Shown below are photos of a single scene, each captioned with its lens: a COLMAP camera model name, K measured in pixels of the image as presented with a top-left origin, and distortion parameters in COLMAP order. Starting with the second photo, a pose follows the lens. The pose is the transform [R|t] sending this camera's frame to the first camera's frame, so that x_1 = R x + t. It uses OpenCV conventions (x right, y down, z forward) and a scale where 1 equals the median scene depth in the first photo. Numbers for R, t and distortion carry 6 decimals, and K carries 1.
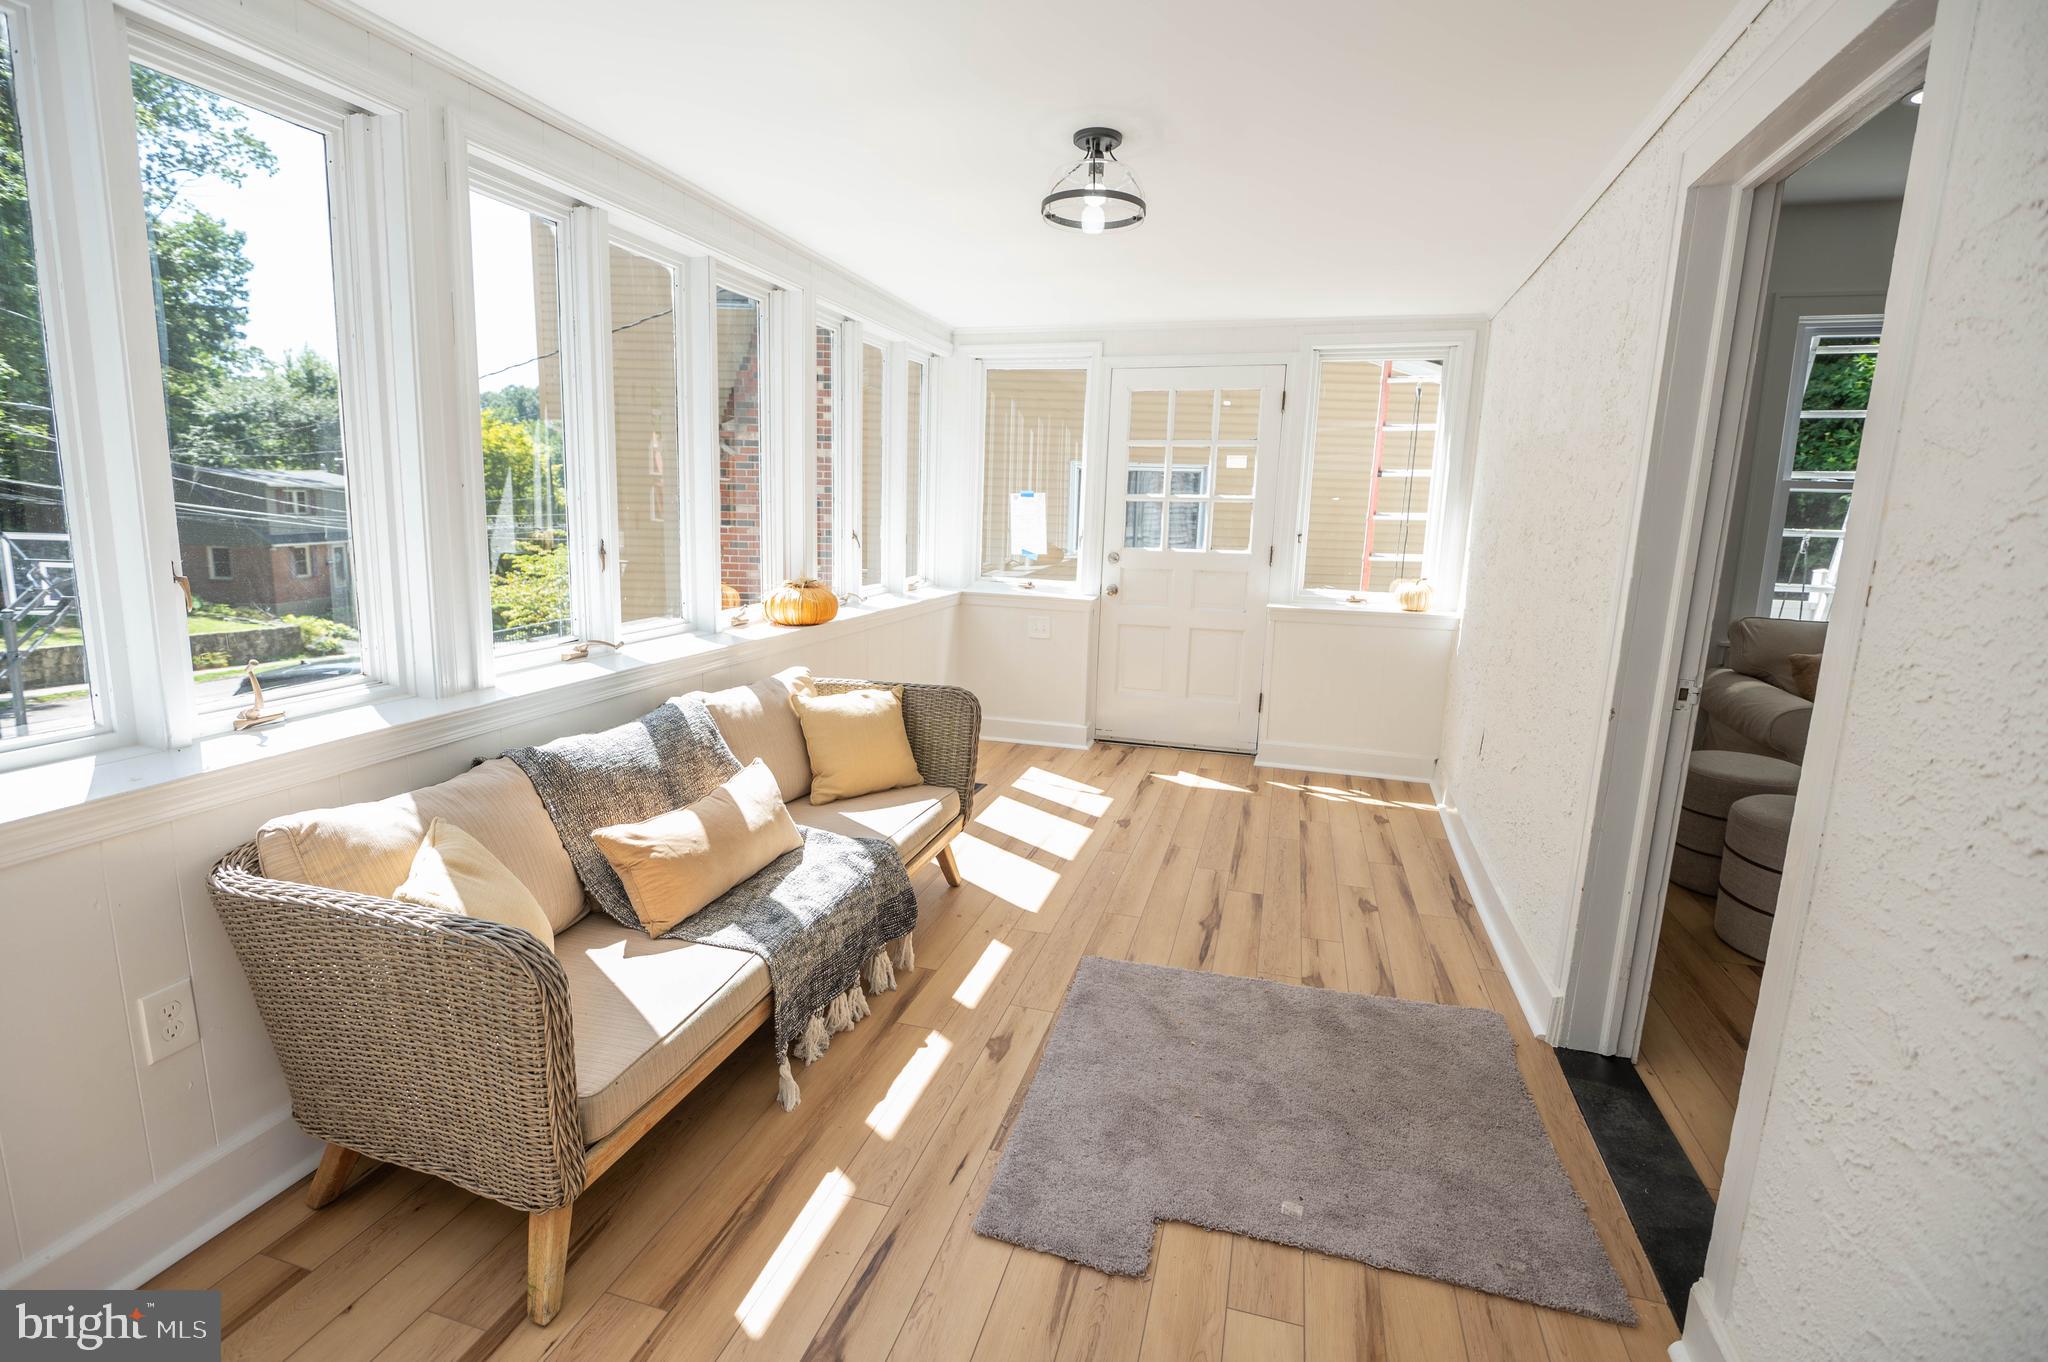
lens RADIAL K [[933.0, 0, 1021.9], [0, 933.0, 673.5], [0, 0, 1]] dist [-0.015005, 0.001887]
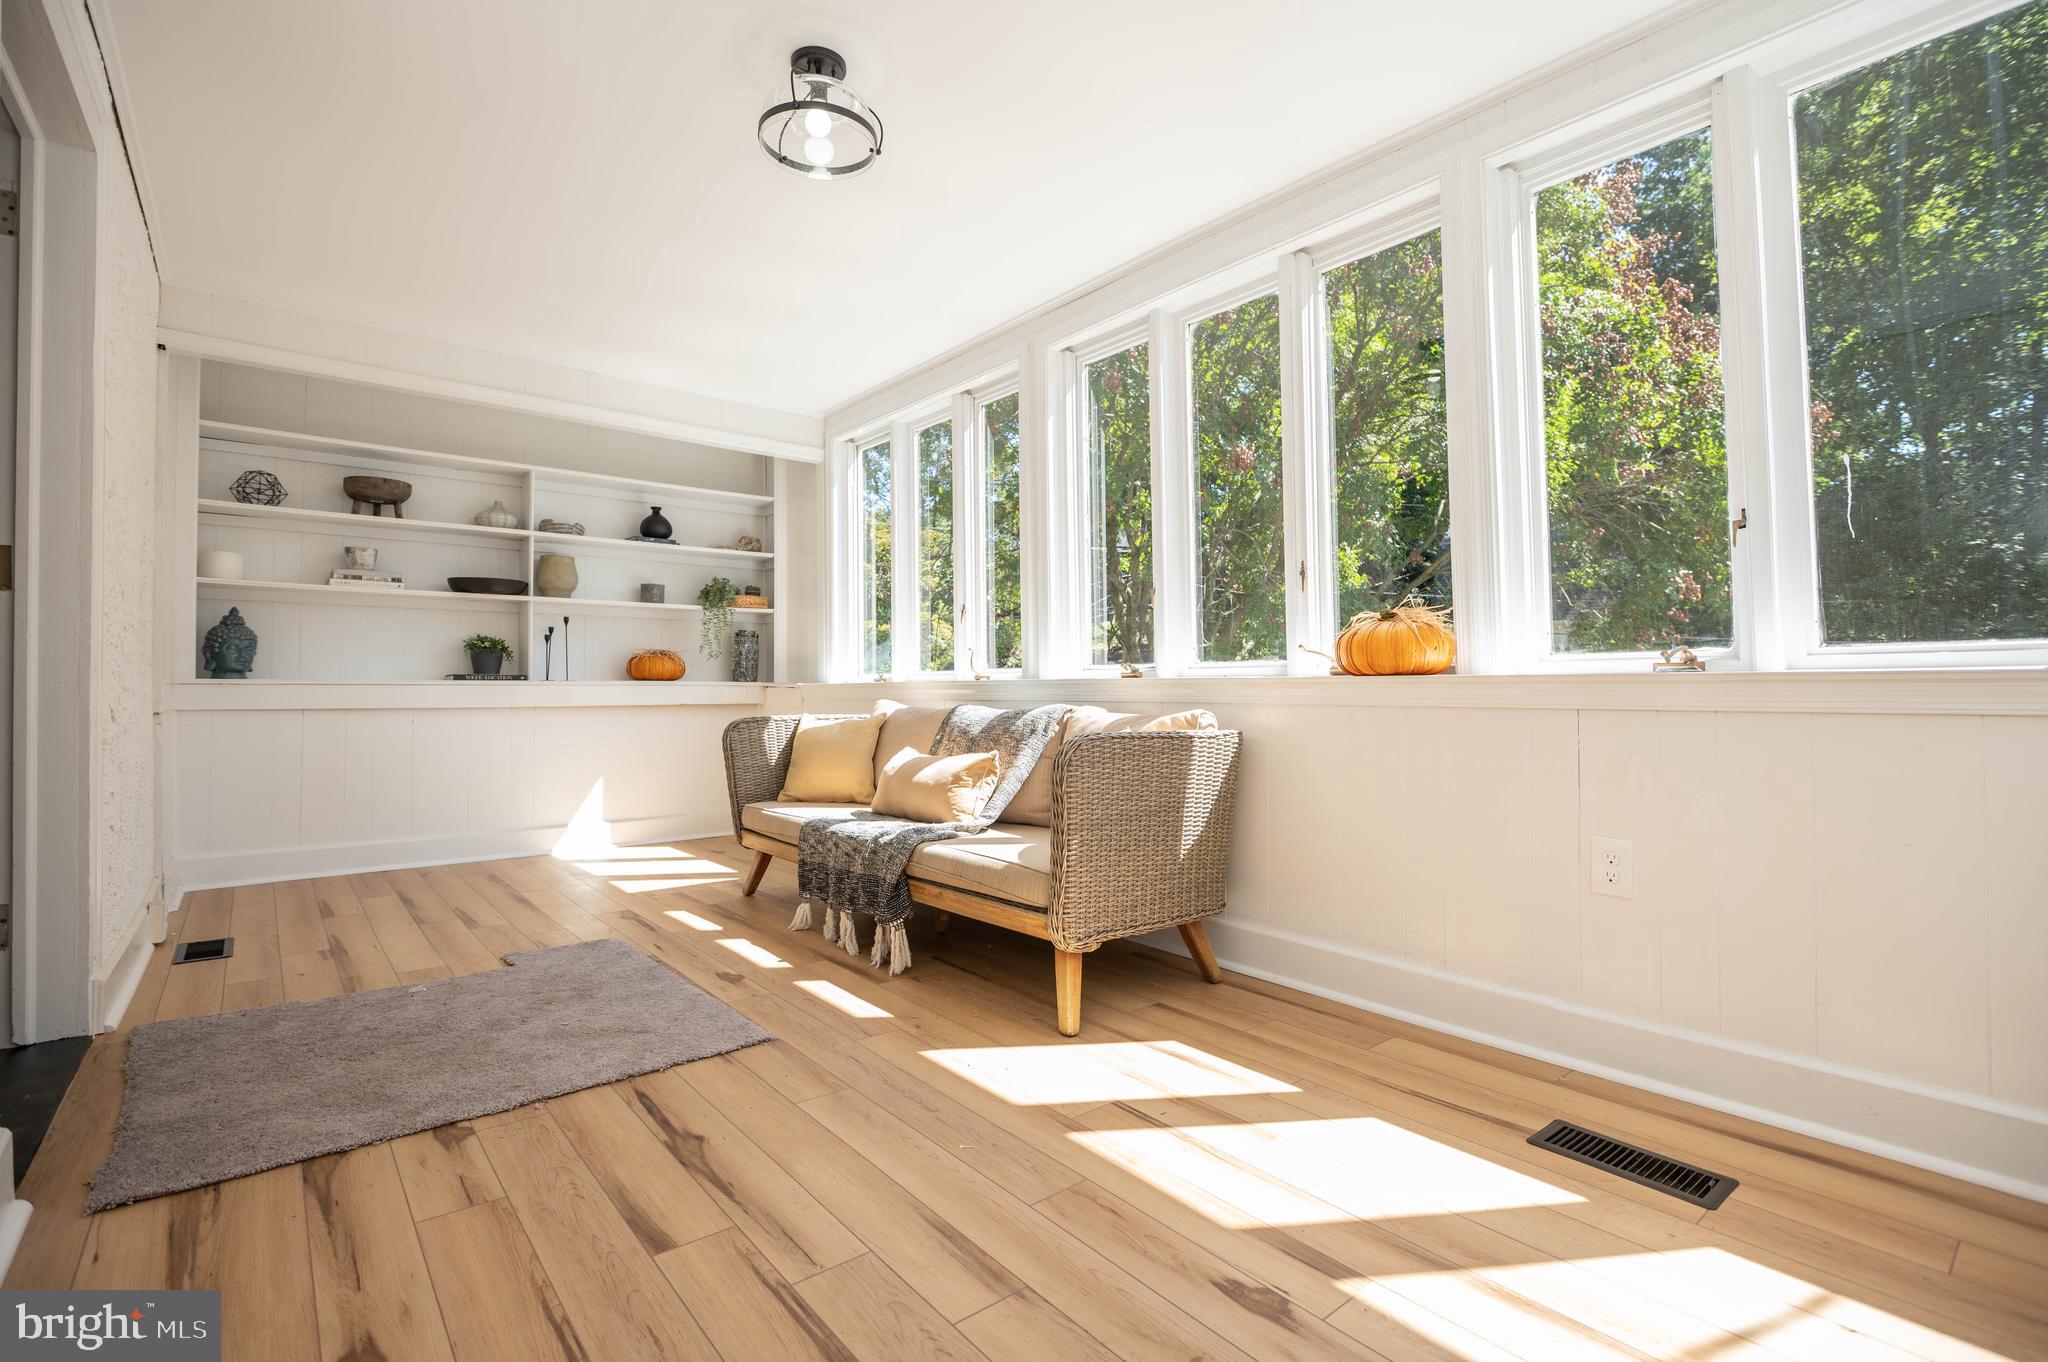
lens RADIAL K [[933.0, 0, 1026.6], [0, 933.0, 674.6], [0, 0, 1]] dist [-0.015005, 0.001887]
pose [[-0.562663, -0.035248, -0.825935, 0.482499], [-0.155966, 0.985675, 0.064186, -0.062474], [0.811841, 0.164933, -0.560100, 1.246105]]
